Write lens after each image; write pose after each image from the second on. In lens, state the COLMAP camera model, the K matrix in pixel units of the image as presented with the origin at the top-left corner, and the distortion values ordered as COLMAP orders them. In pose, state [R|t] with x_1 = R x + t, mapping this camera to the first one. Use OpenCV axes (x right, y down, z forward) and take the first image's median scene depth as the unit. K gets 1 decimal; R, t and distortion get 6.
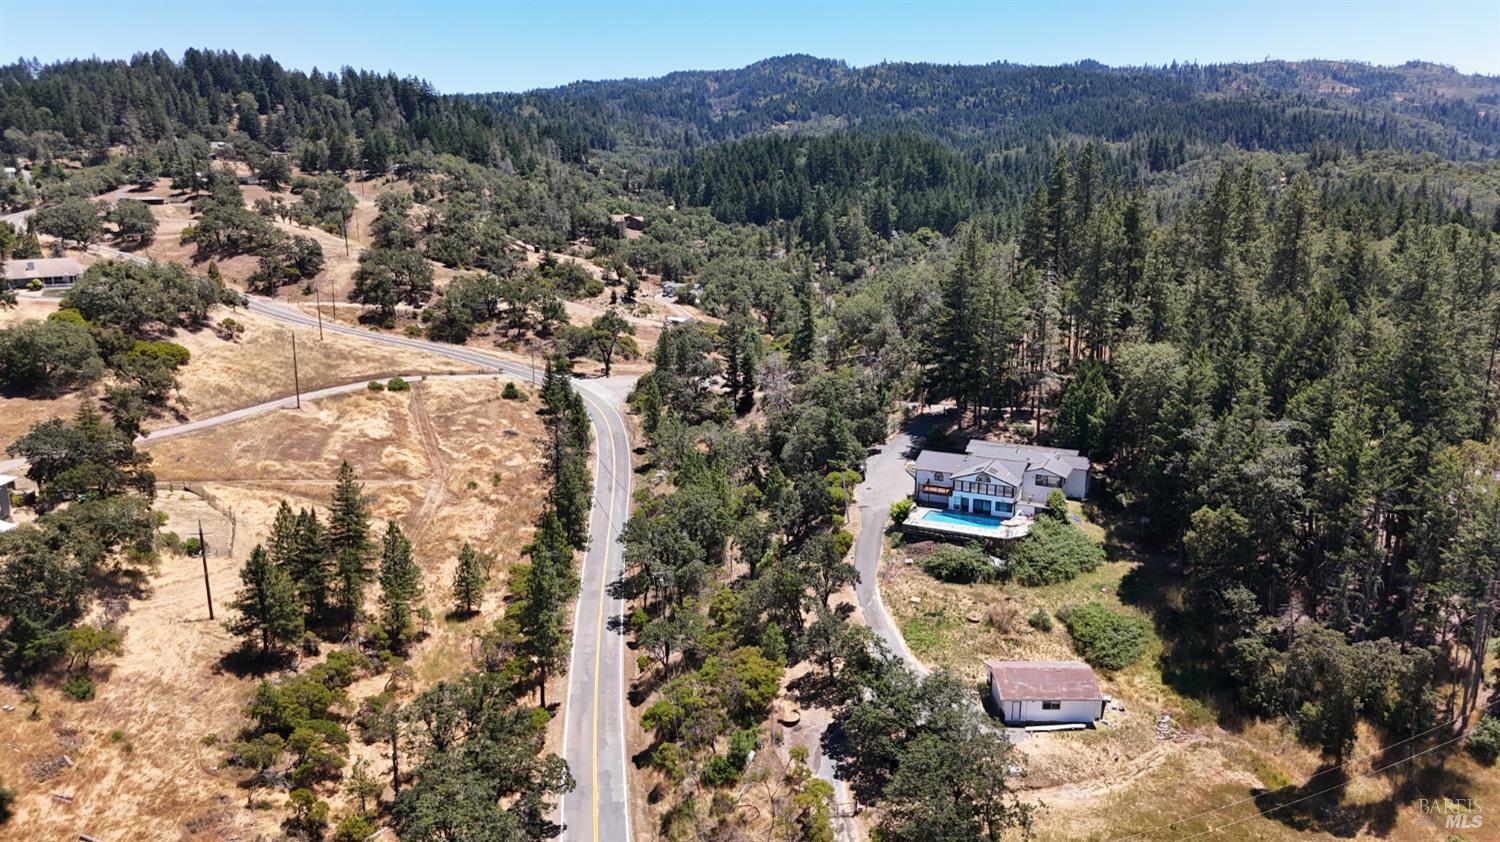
lens RADIAL K [[1113.9, 0, 753.2], [0, 1113.9, 404.1], [0, 0, 1]] dist [0.060411, -0.052795]
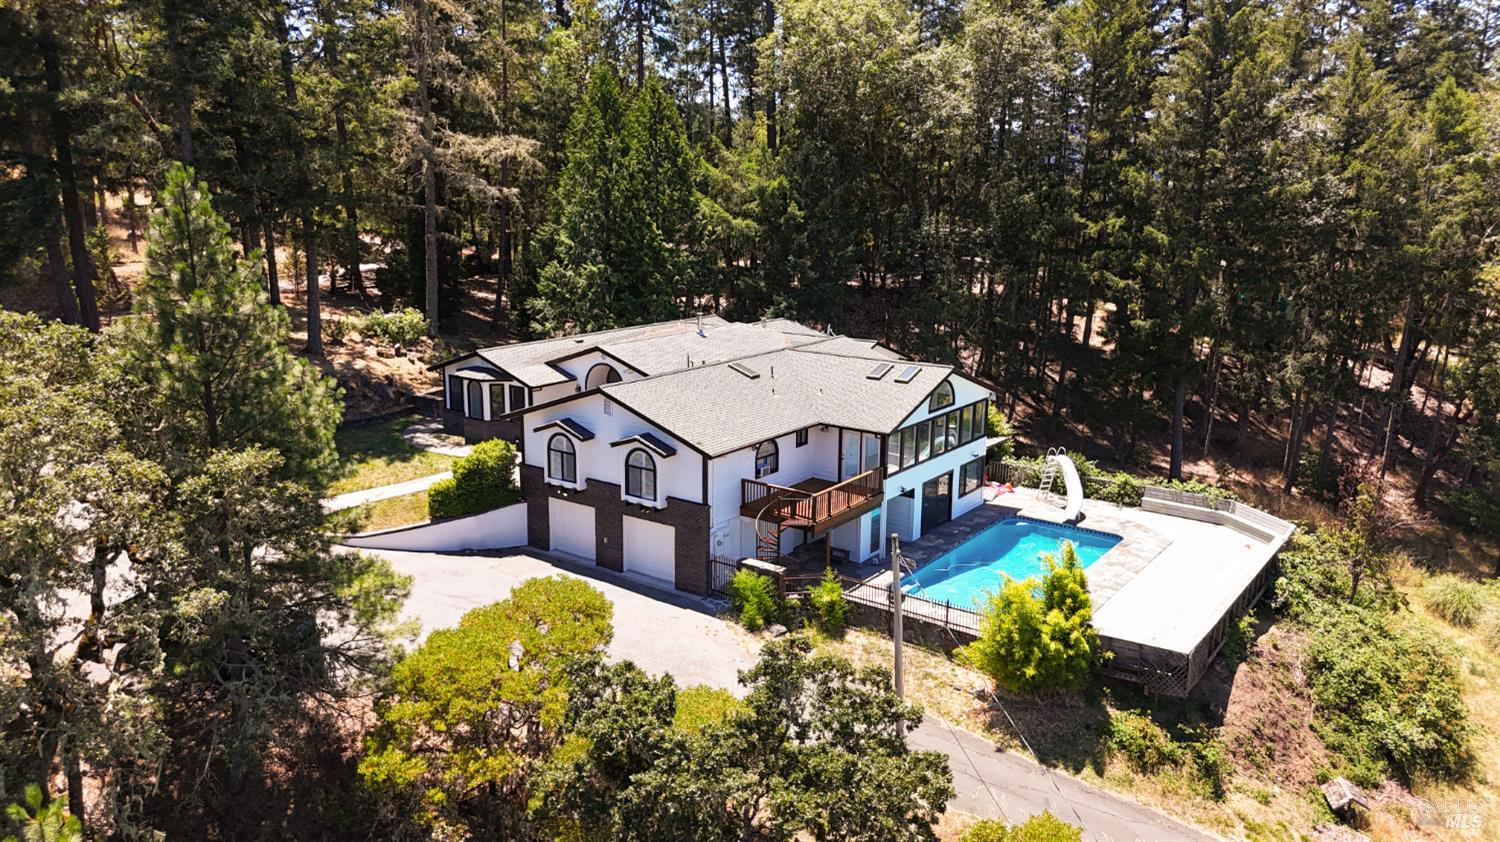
lens RADIAL K [[1113.9, 0, 756.4], [0, 1113.9, 423.2], [0, 0, 1]] dist [0.060411, -0.052795]
pose [[0.186333, -0.211298, 0.959496, -0.058353], [0.201973, 0.963980, 0.173062, 0.017514], [-0.961503, 0.161545, 0.222297, 0.972668]]
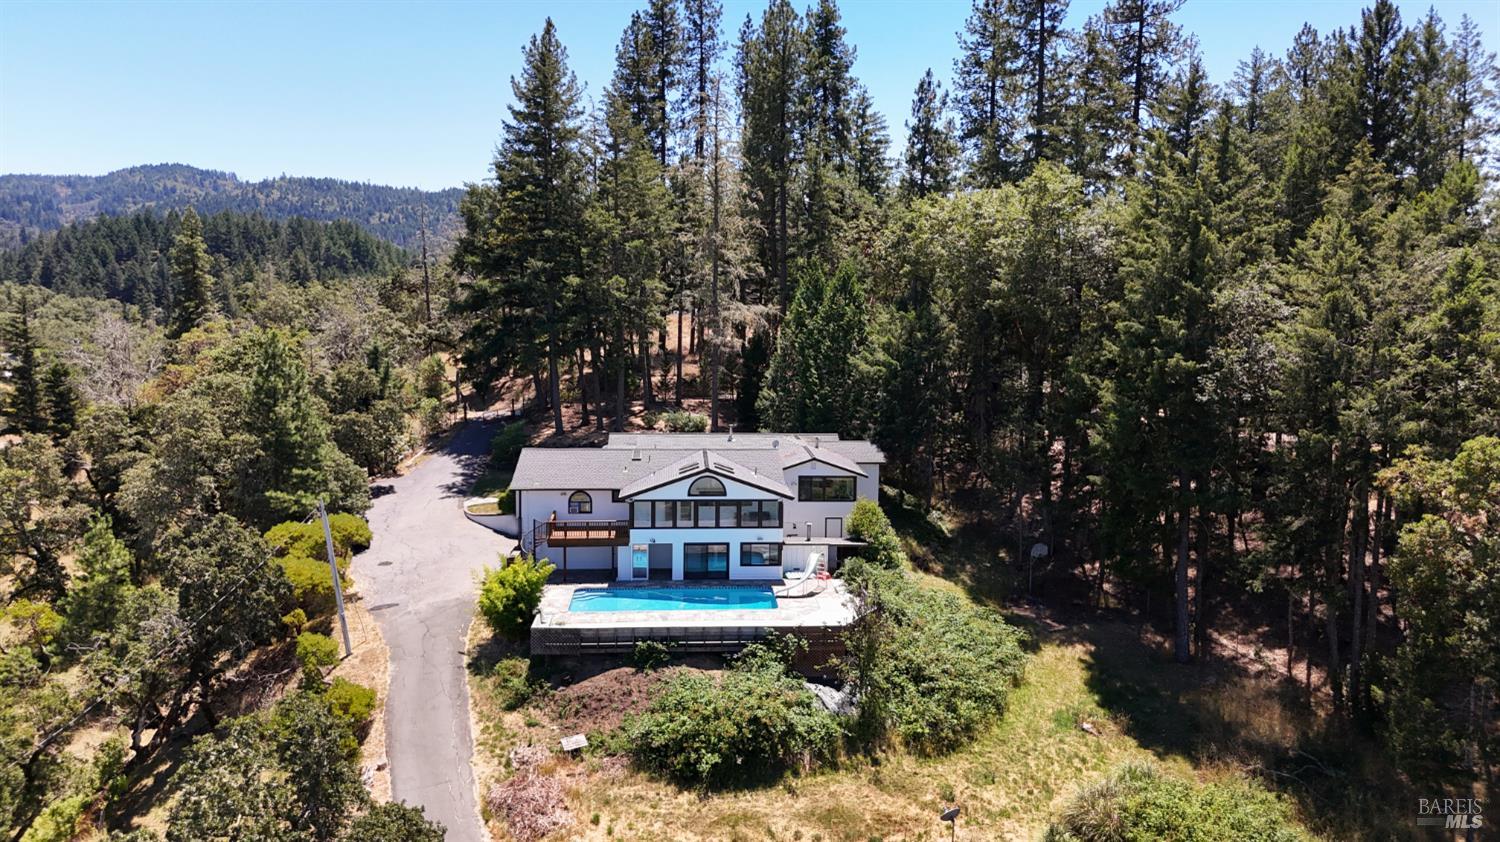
lens RADIAL K [[1113.9, 0, 758.2], [0, 1113.9, 405.7], [0, 0, 1]] dist [0.060411, -0.052795]
pose [[0.873488, -0.037360, 0.485410, 0.032341], [0.092665, 0.991582, -0.090432, 0.074101], [-0.477945, 0.123971, 0.869597, 0.639479]]
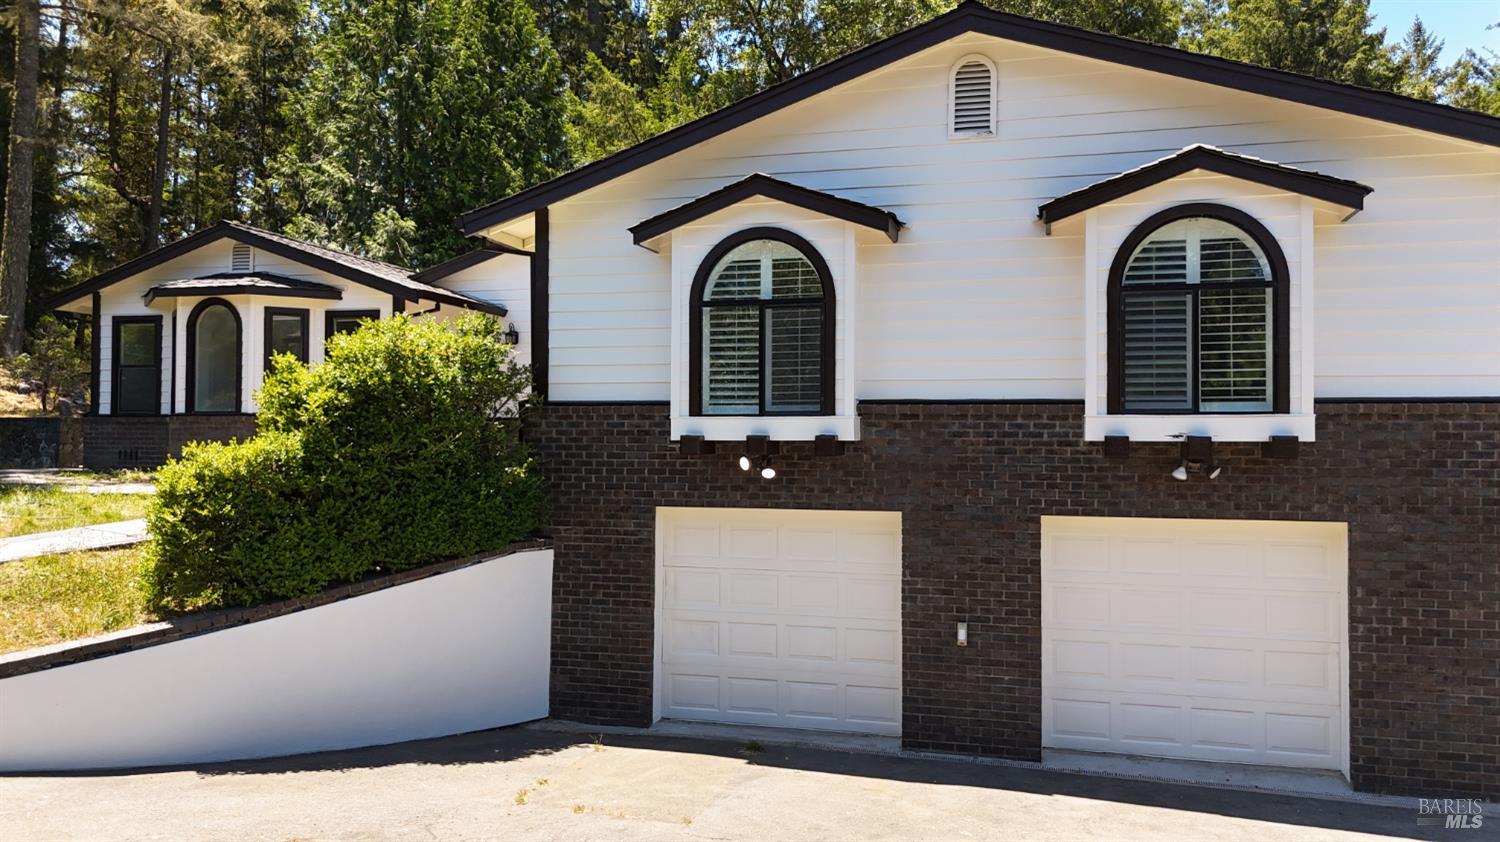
lens RADIAL K [[1113.9, 0, 752.9], [0, 1113.9, 411.0], [0, 0, 1]] dist [0.060411, -0.052795]
pose [[-0.174965, 0.022284, 0.984323, 0.103062], [0.208269, 0.977958, 0.014880, 0.061831], [-0.962295, 0.207608, -0.175749, 1.081055]]
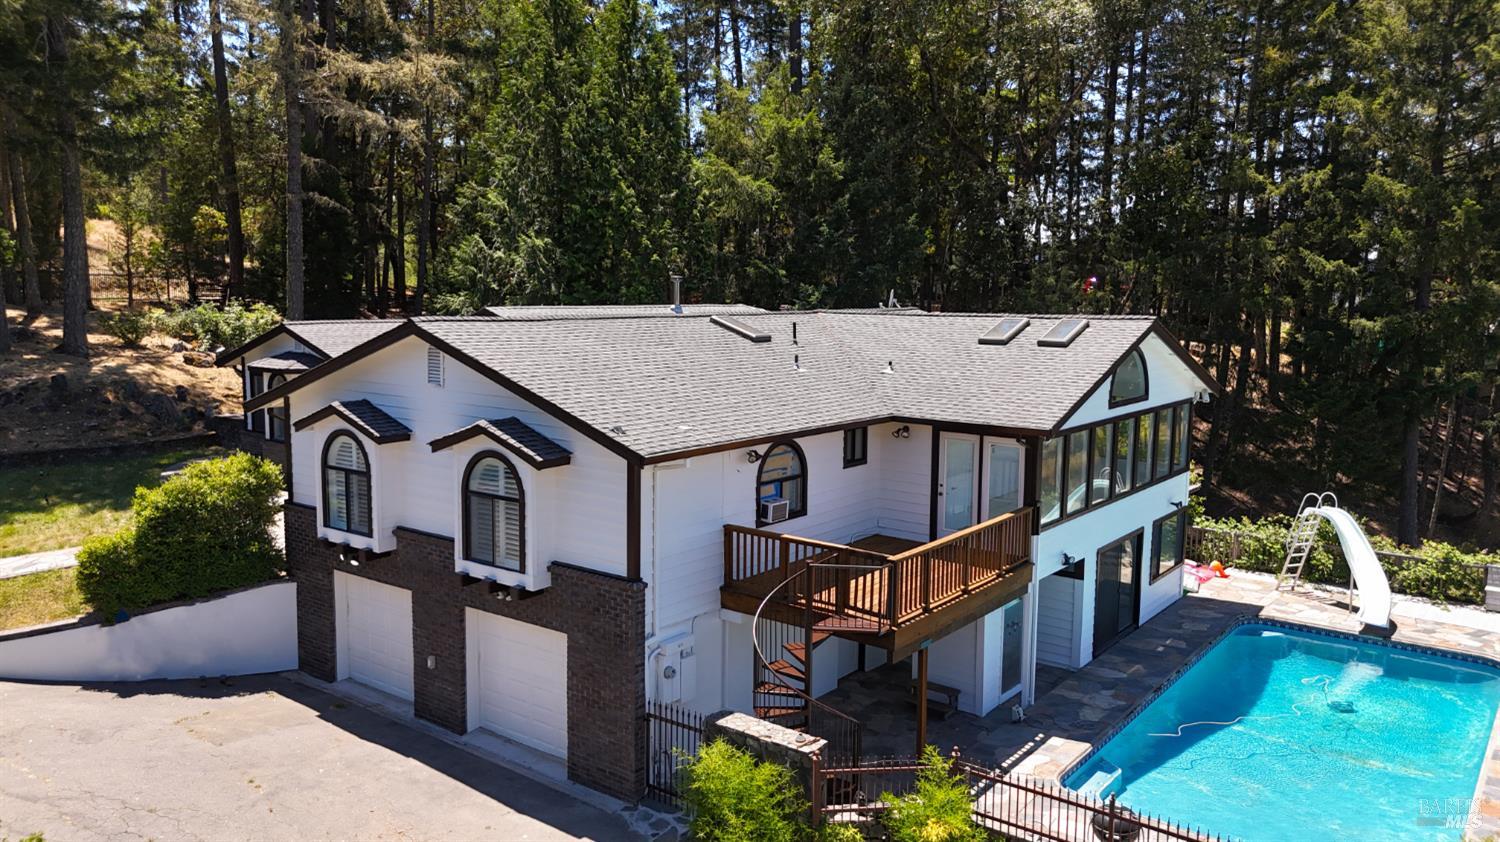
lens RADIAL K [[1113.9, 0, 756.3], [0, 1113.9, 423.1], [0, 0, 1]] dist [0.060411, -0.052795]
pose [[0.210551, -0.117487, 0.970497, 0.062890], [0.200434, 0.976850, 0.074772, 0.051963], [-0.956815, 0.178777, 0.229225, 1.000902]]
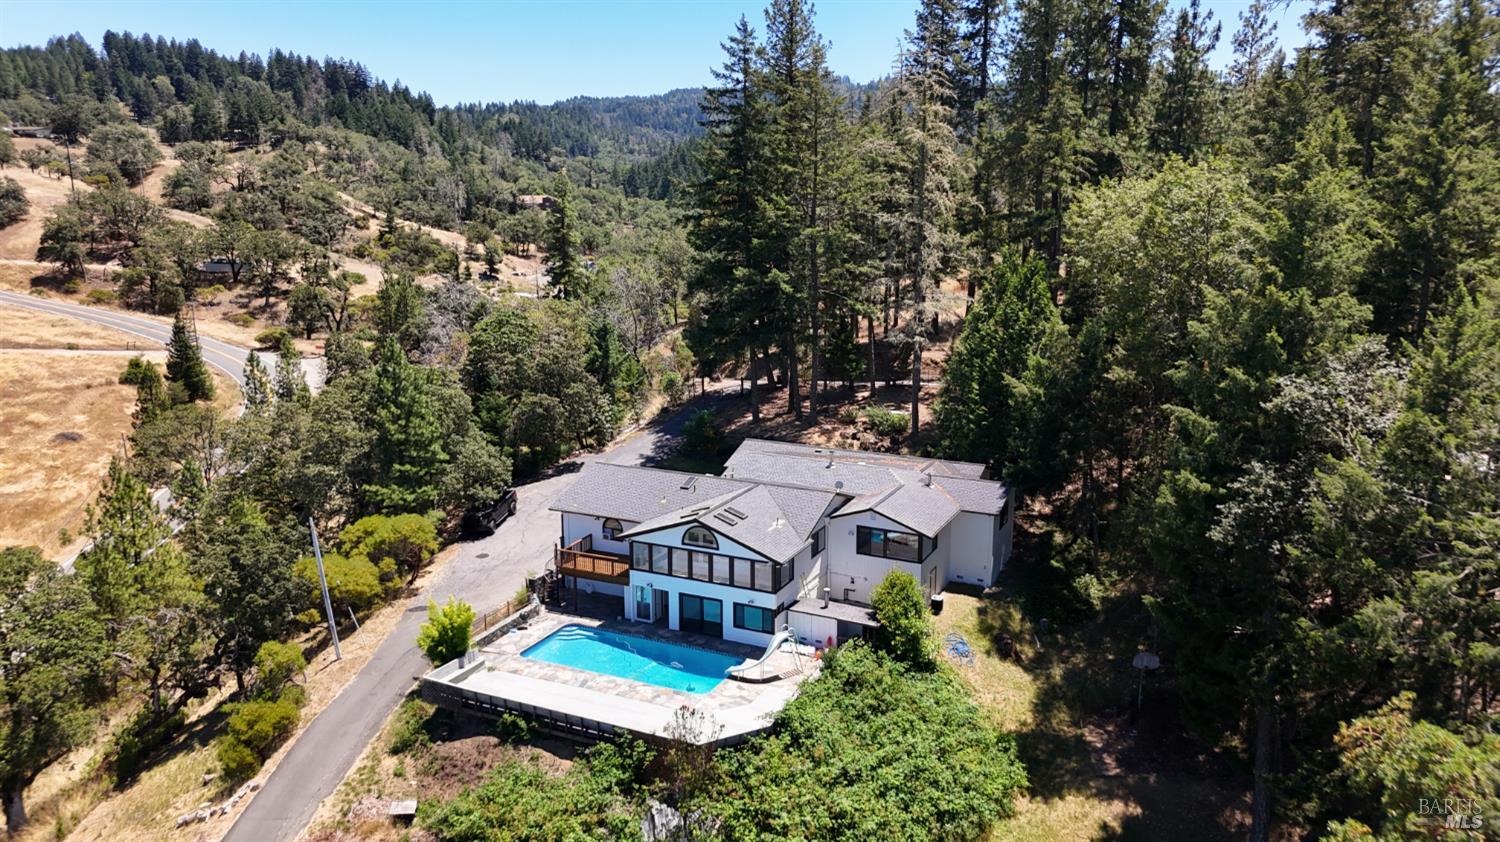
lens RADIAL K [[1113.9, 0, 758.1], [0, 1113.9, 415.4], [0, 0, 1]] dist [0.060411, -0.052795]
pose [[0.999985, 0.003480, -0.004303, 0.223553], [-0.003529, 0.999928, -0.011458, 0.030515], [0.004263, 0.011473, 0.999925, 0.631596]]
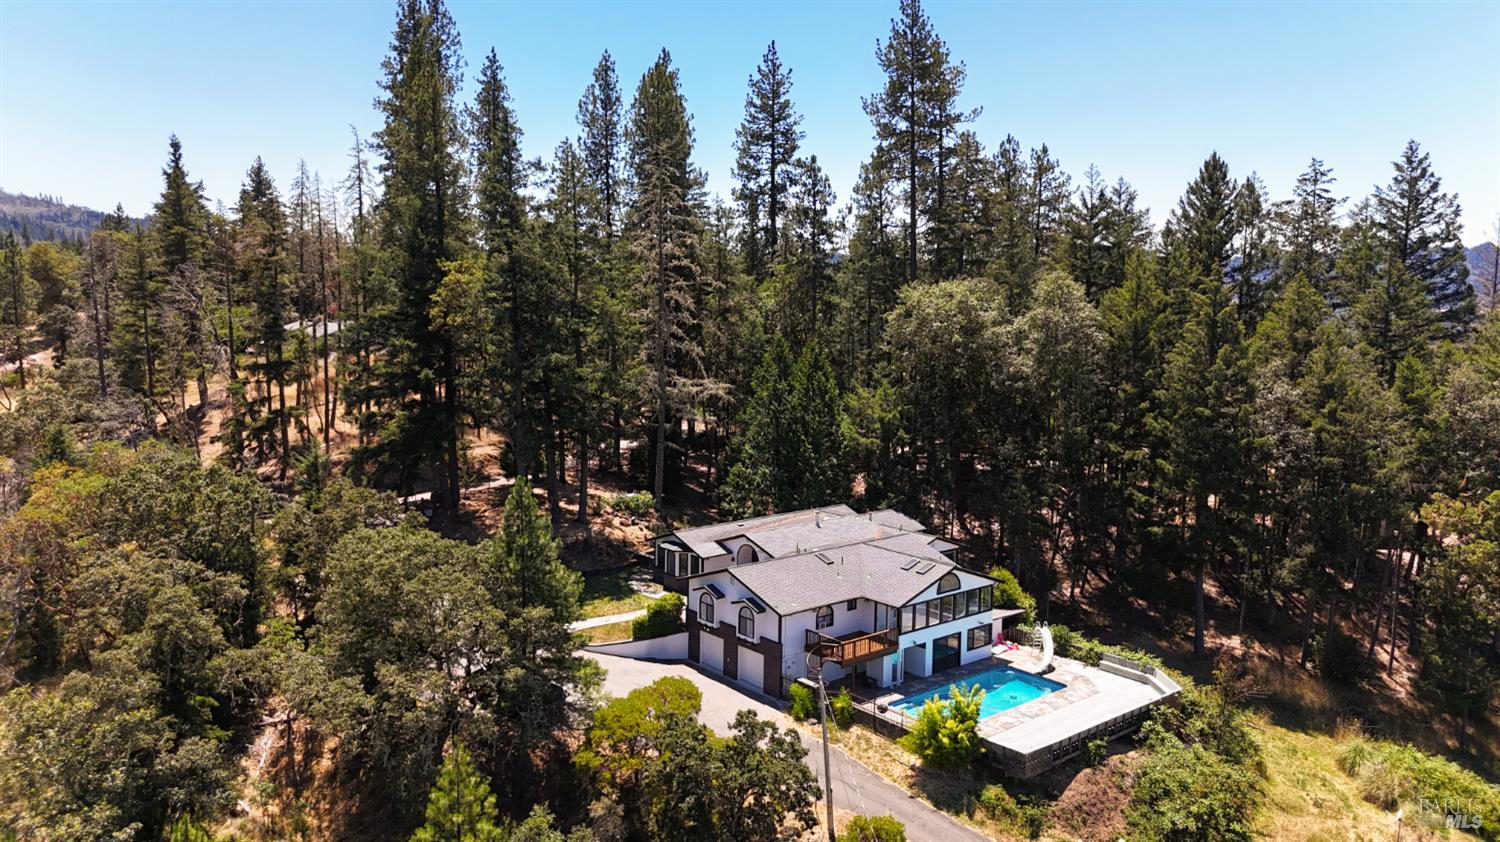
lens RADIAL K [[1113.9, 0, 757.9], [0, 1113.9, 413.1], [0, 0, 1]] dist [0.060411, -0.052795]
pose [[0.412681, -0.092004, 0.906217, -0.193320], [0.181588, 0.983225, 0.017129, -0.015981], [-0.892592, 0.157490, 0.422465, 0.866749]]
